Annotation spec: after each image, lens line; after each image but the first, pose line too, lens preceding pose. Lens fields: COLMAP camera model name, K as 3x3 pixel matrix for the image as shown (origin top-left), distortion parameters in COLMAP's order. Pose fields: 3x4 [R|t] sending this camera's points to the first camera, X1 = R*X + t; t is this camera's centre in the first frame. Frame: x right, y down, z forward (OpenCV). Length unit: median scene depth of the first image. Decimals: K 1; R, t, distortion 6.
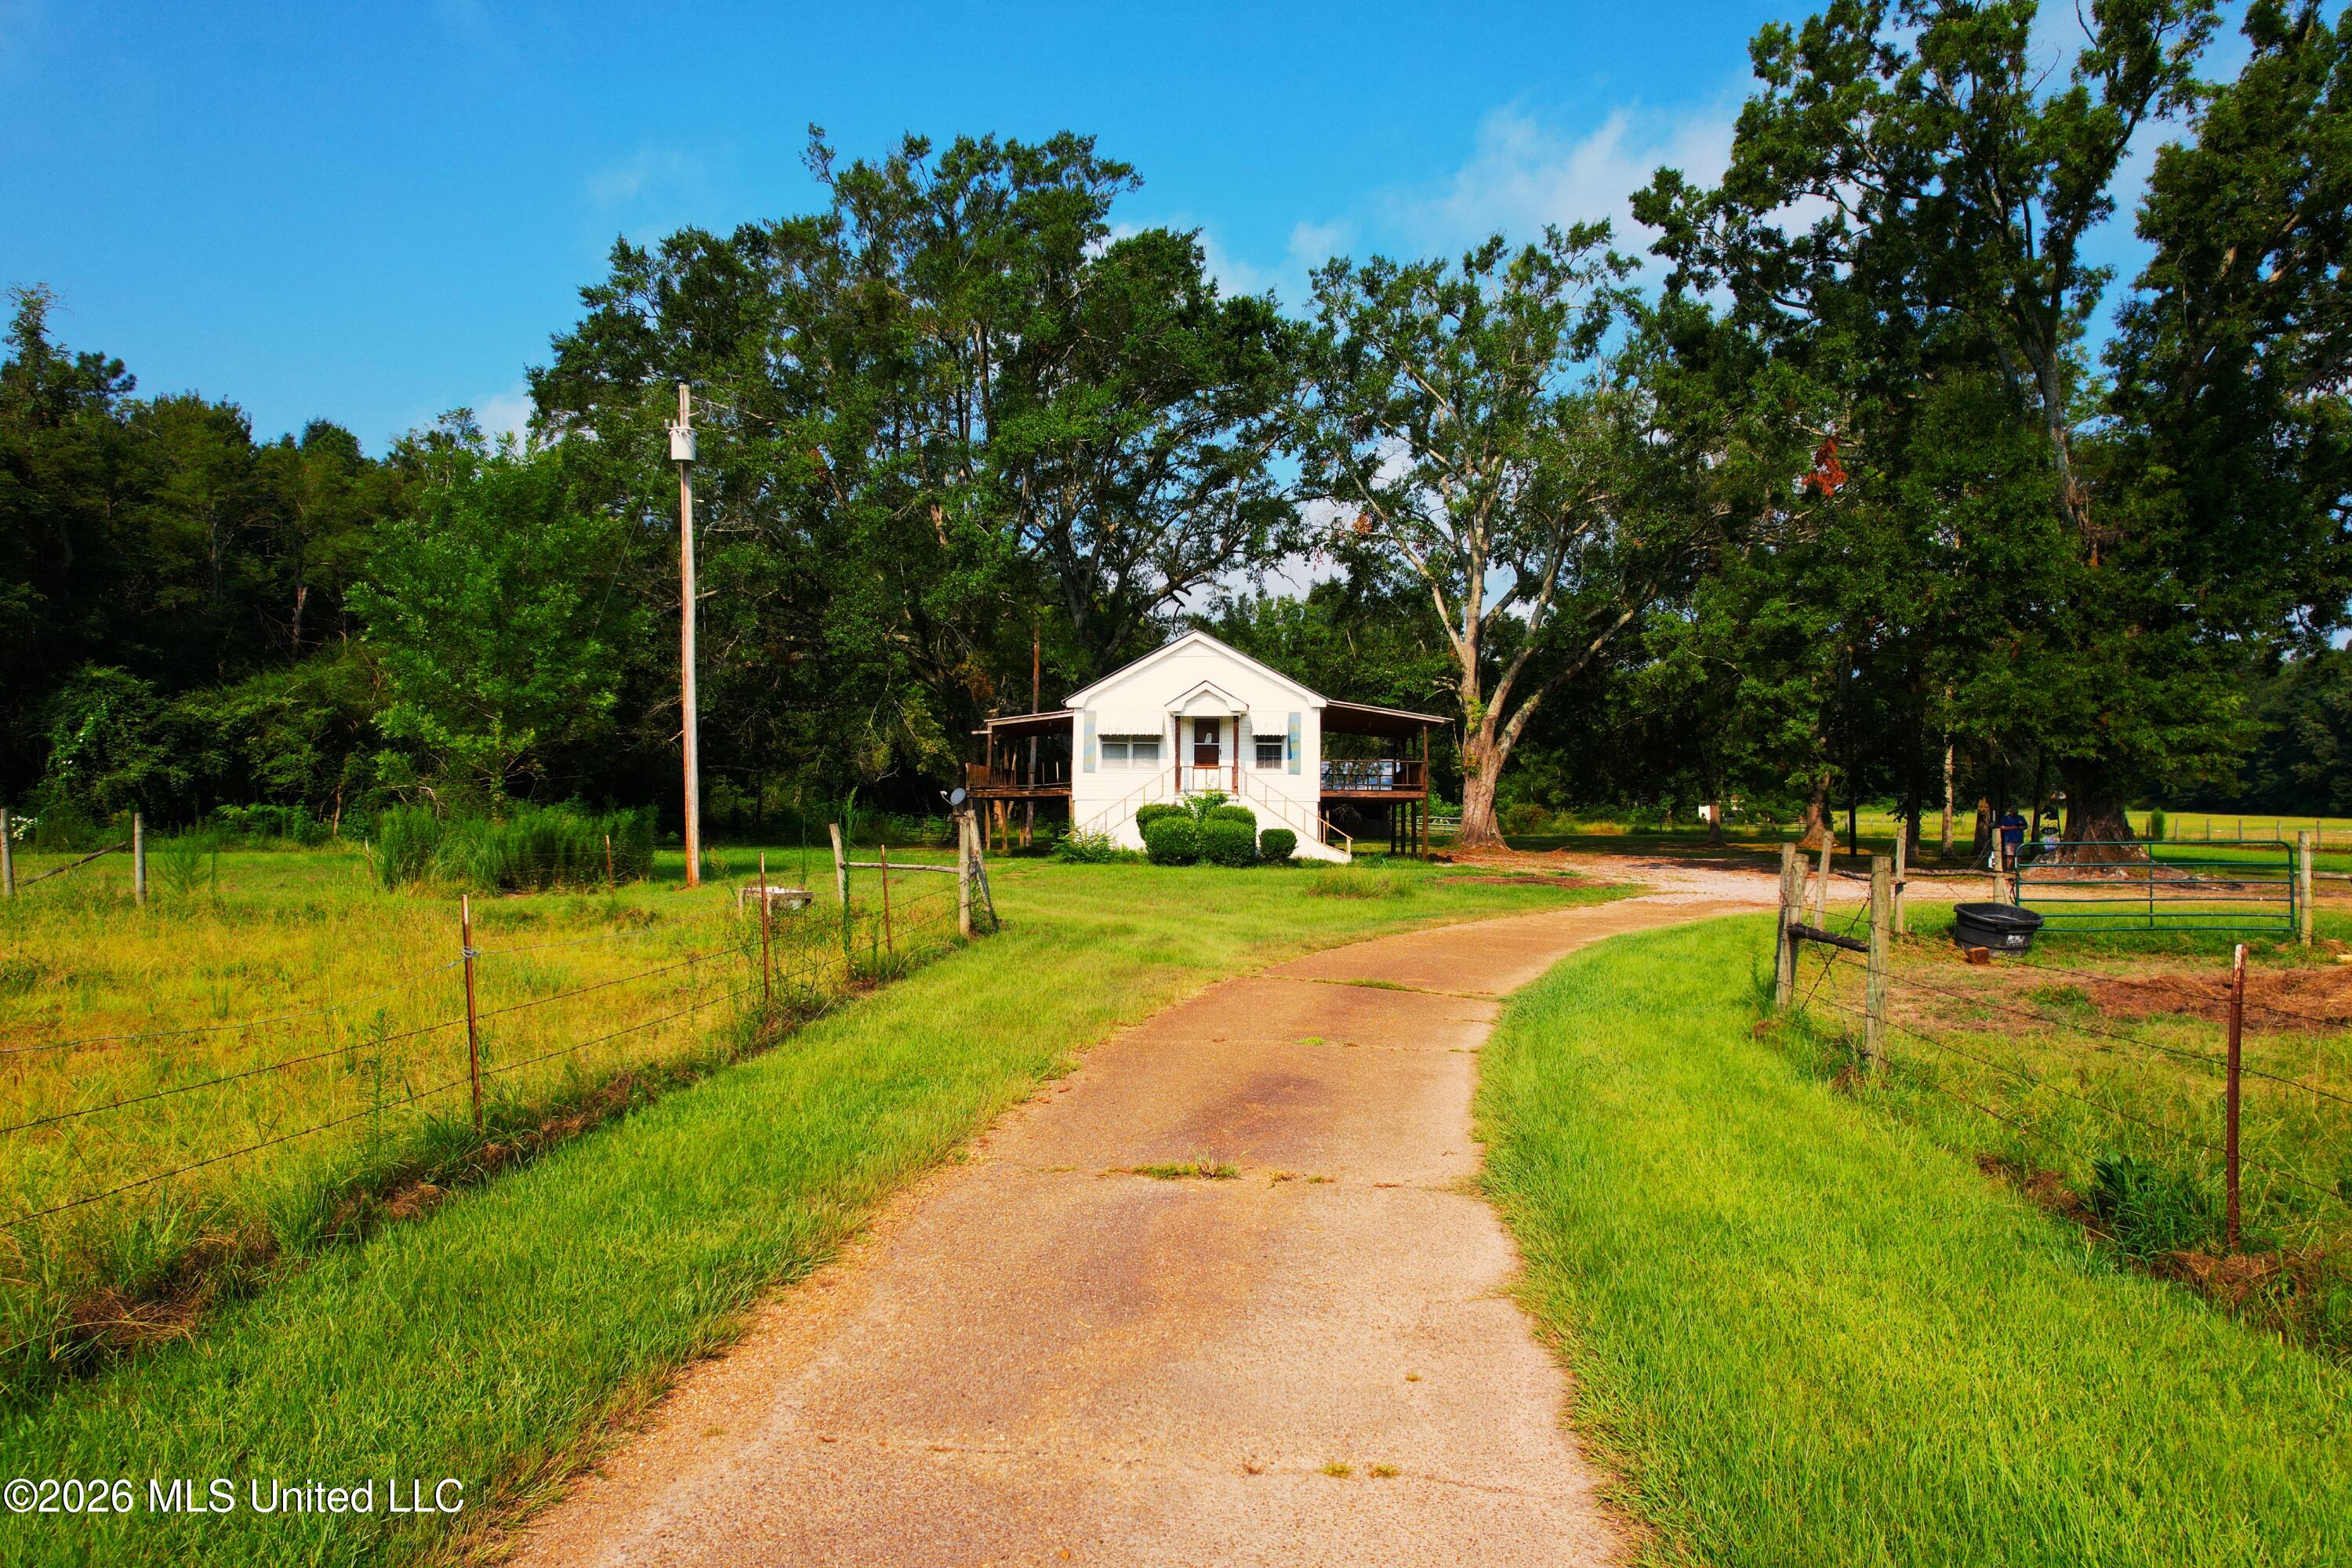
lens RADIAL K [[1534.2, 0, 1176.0], [0, 1534.2, 784.0], [0, 0, 1]] dist [-0.106491, 0.096538]
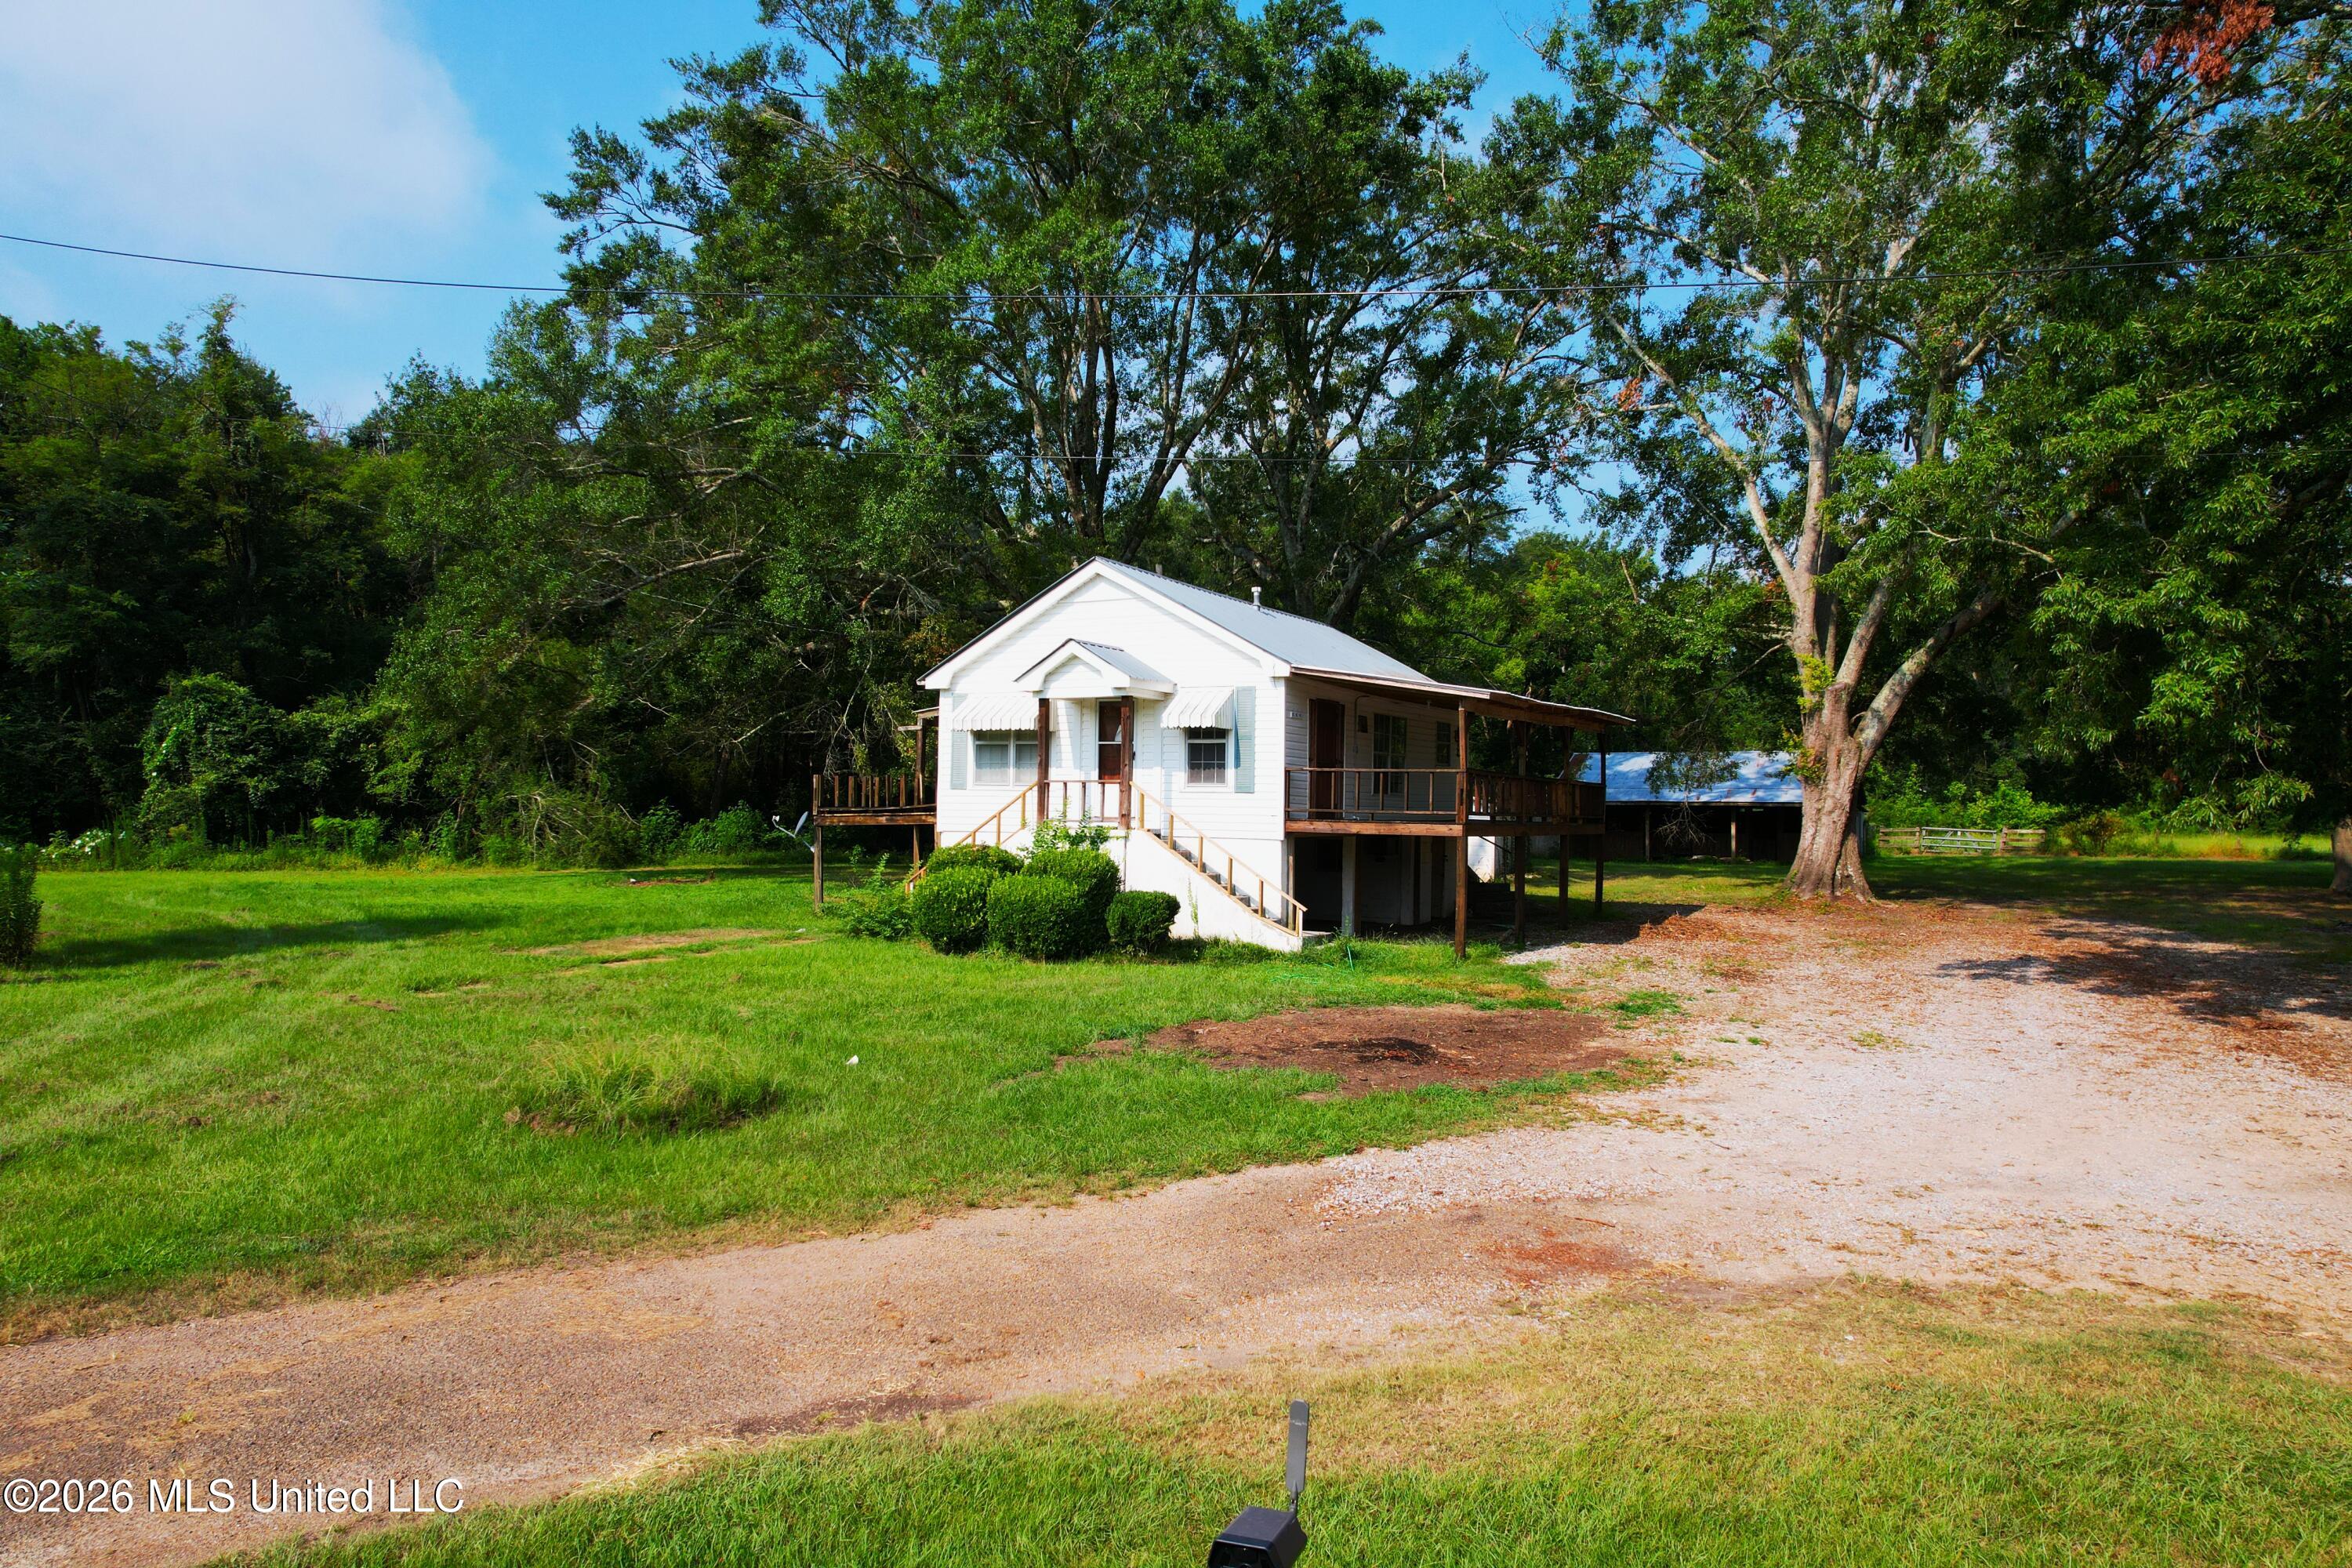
lens RADIAL K [[1534.2, 0, 1176.0], [0, 1534.2, 784.0], [0, 0, 1]] dist [-0.106491, 0.096538]
pose [[0.904677, -0.000914, -0.426098, 0.299842], [0.004916, 0.999954, 0.008292, -0.014497], [0.426070, -0.009596, 0.904639, 0.452403]]
